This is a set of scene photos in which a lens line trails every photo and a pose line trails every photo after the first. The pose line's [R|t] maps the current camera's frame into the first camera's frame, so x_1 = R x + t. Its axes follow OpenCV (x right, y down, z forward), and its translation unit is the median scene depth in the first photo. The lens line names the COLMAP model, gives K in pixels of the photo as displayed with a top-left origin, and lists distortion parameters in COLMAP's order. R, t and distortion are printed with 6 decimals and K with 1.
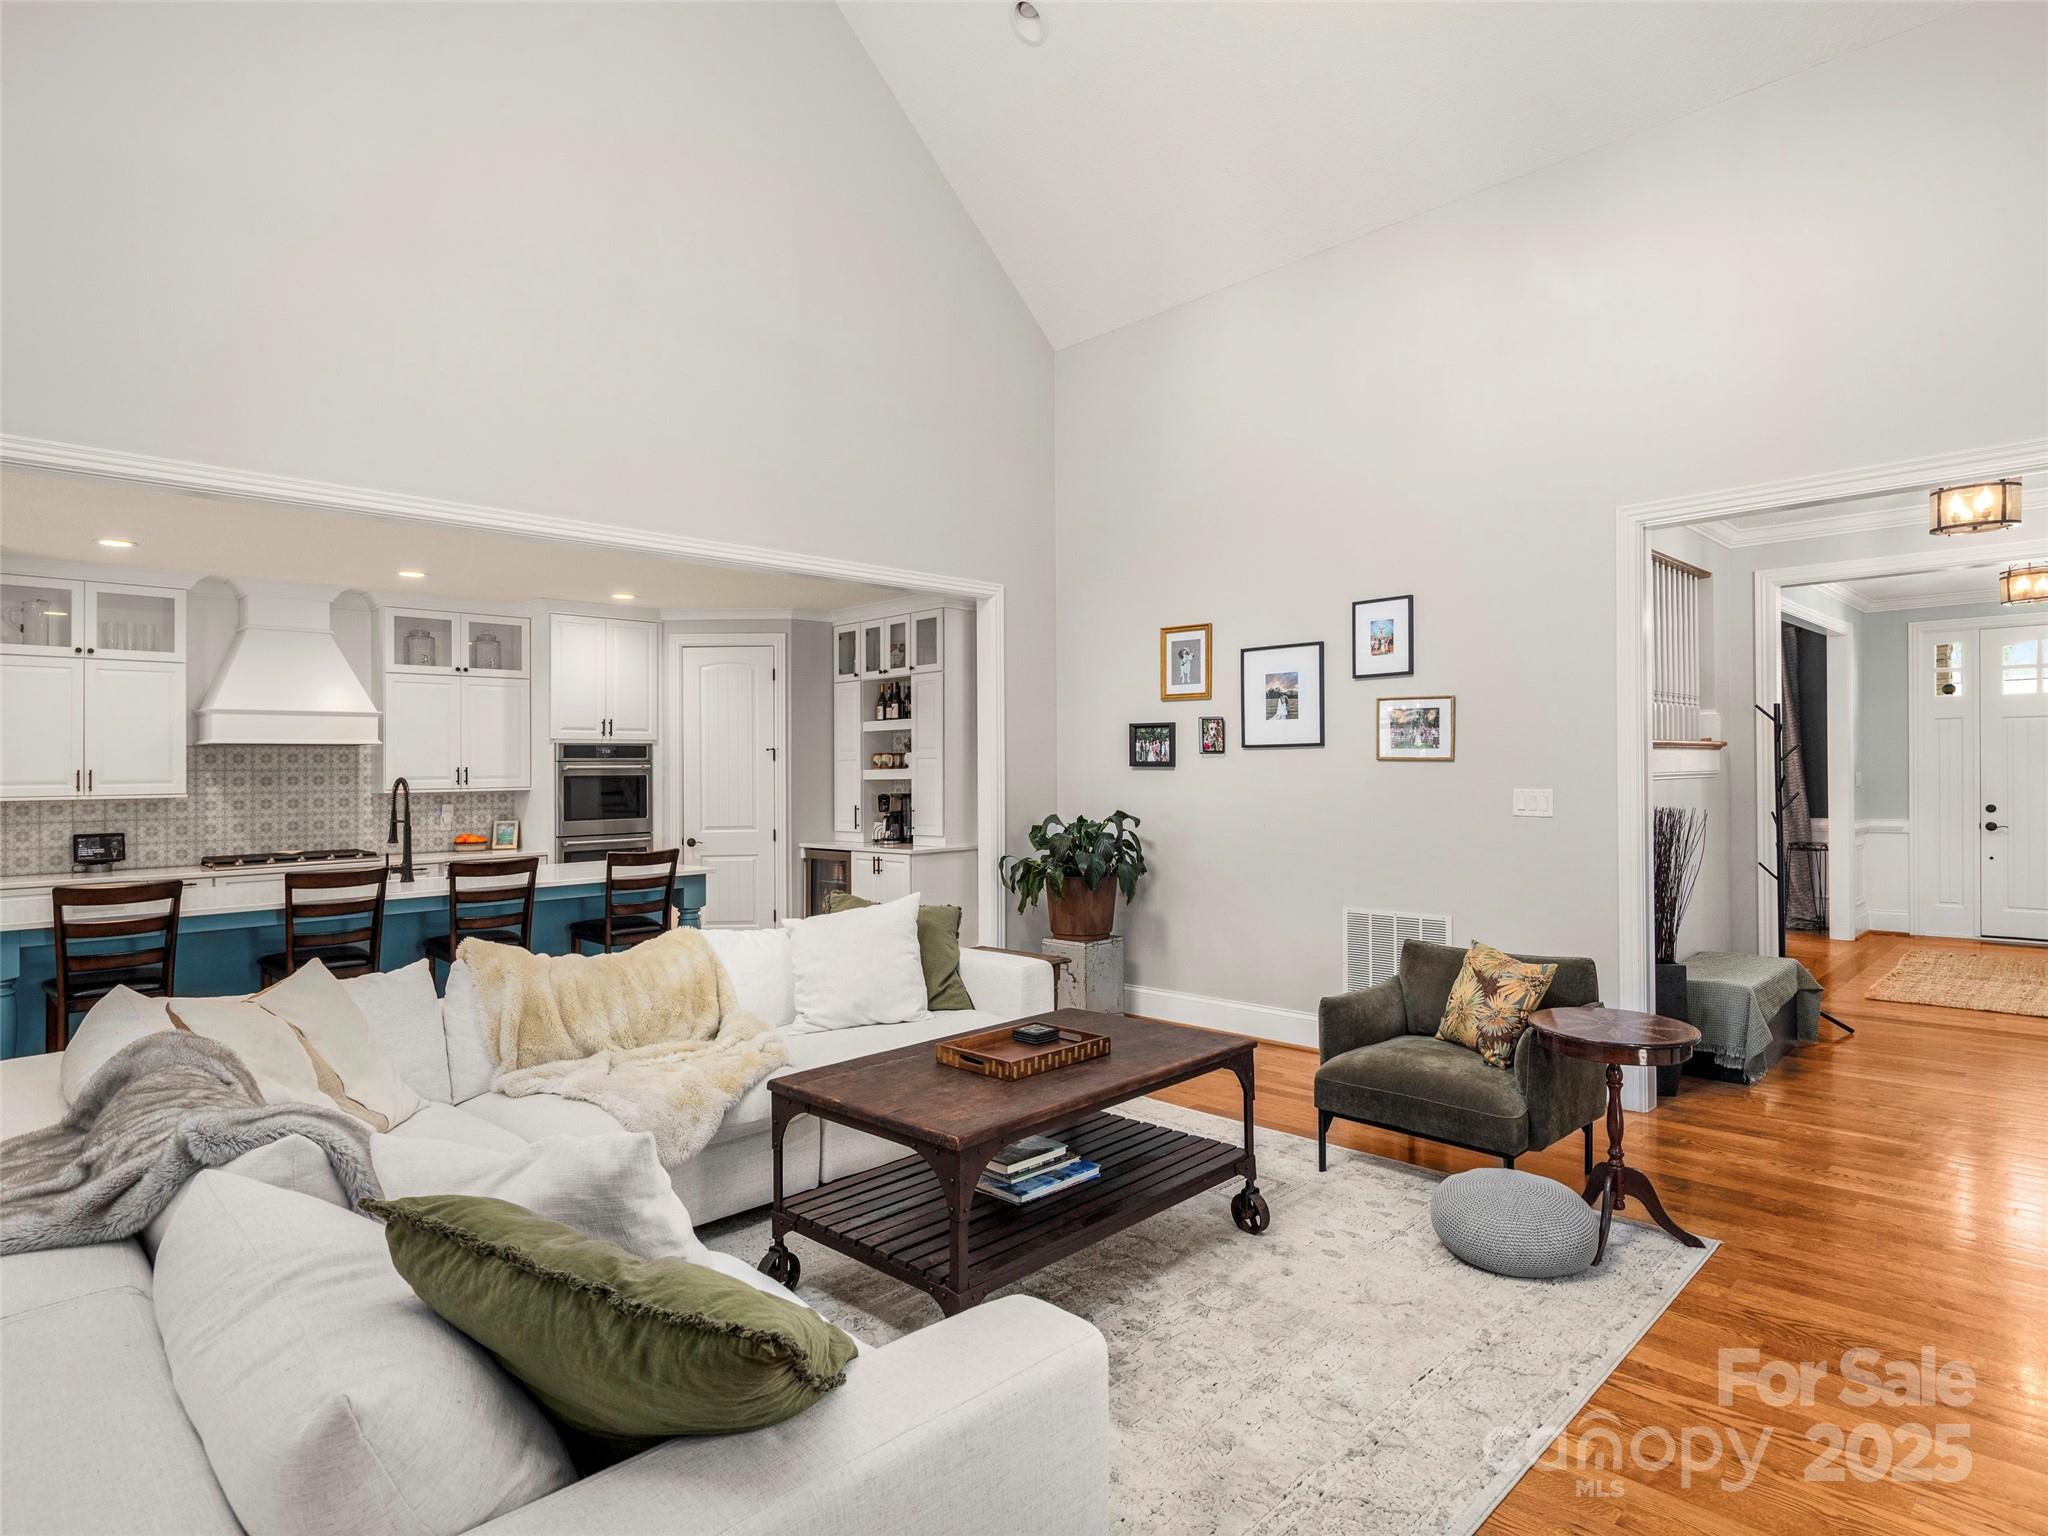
lens RADIAL K [[1101.9, 0, 1024.0], [0, 1101.9, 768.0], [0, 0, 1]] dist [0.001266, -0.000347]
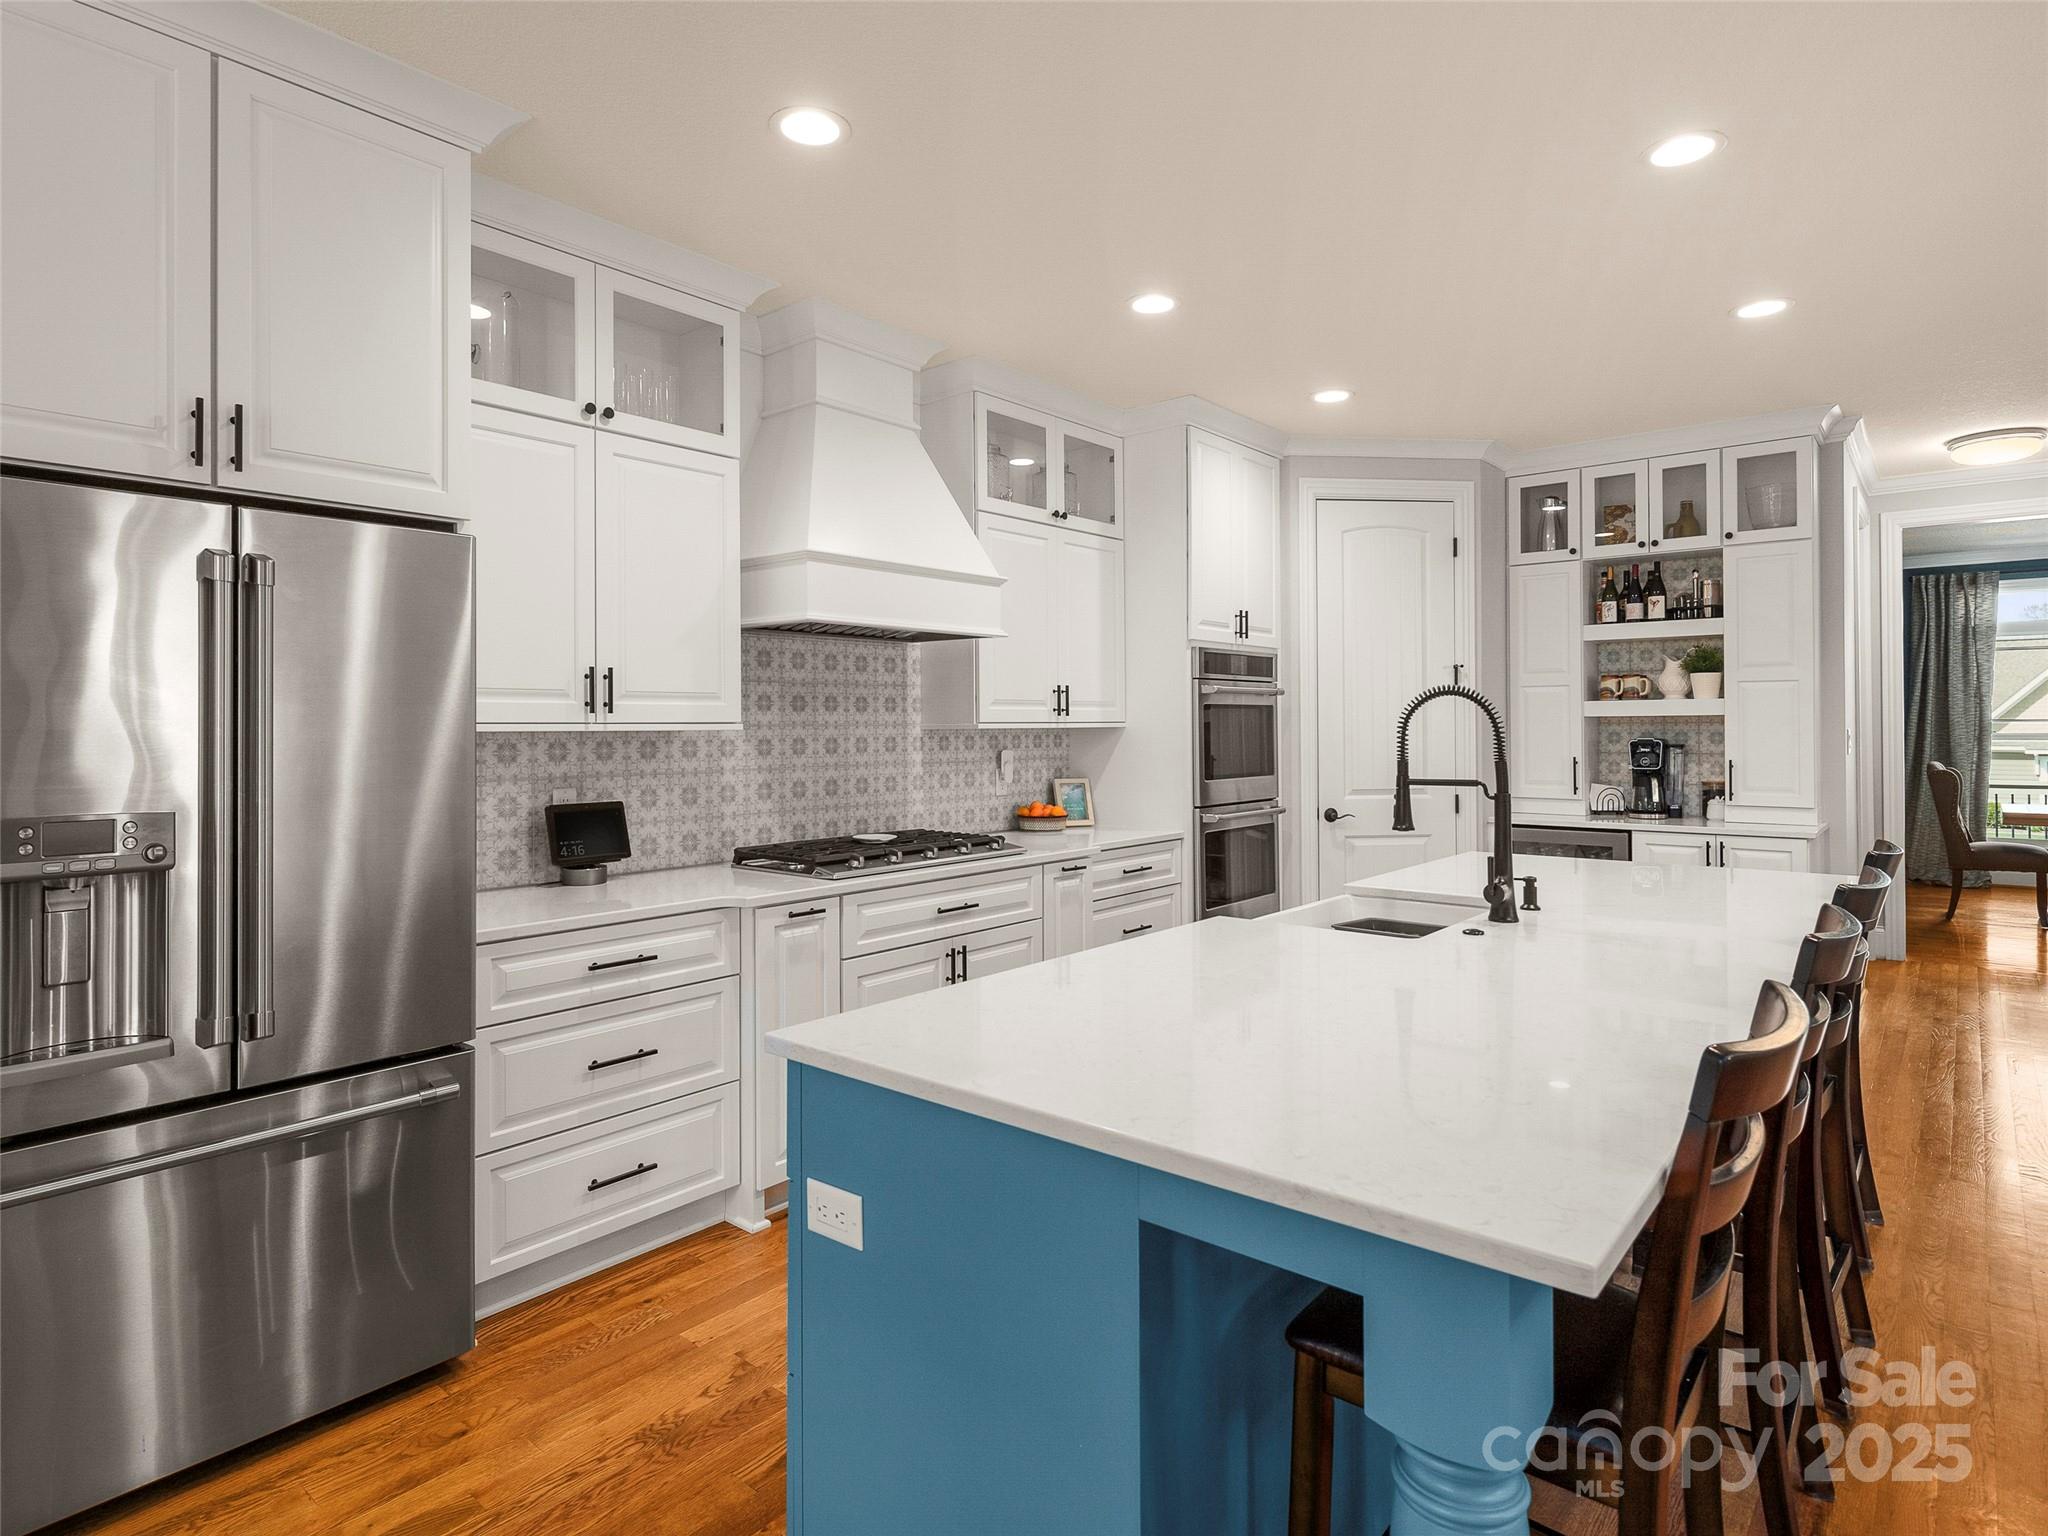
lens RADIAL K [[1124.5, 0, 1016.2], [0, 1124.5, 719.5], [0, 0, 1]] dist [0.000250, -0.000371]
pose [[0.998099, 0.009242, 0.060939, -0.682935], [-0.009085, 0.999955, -0.002852, 0.022720], [-0.060963, 0.002293, 0.998137, 0.500753]]
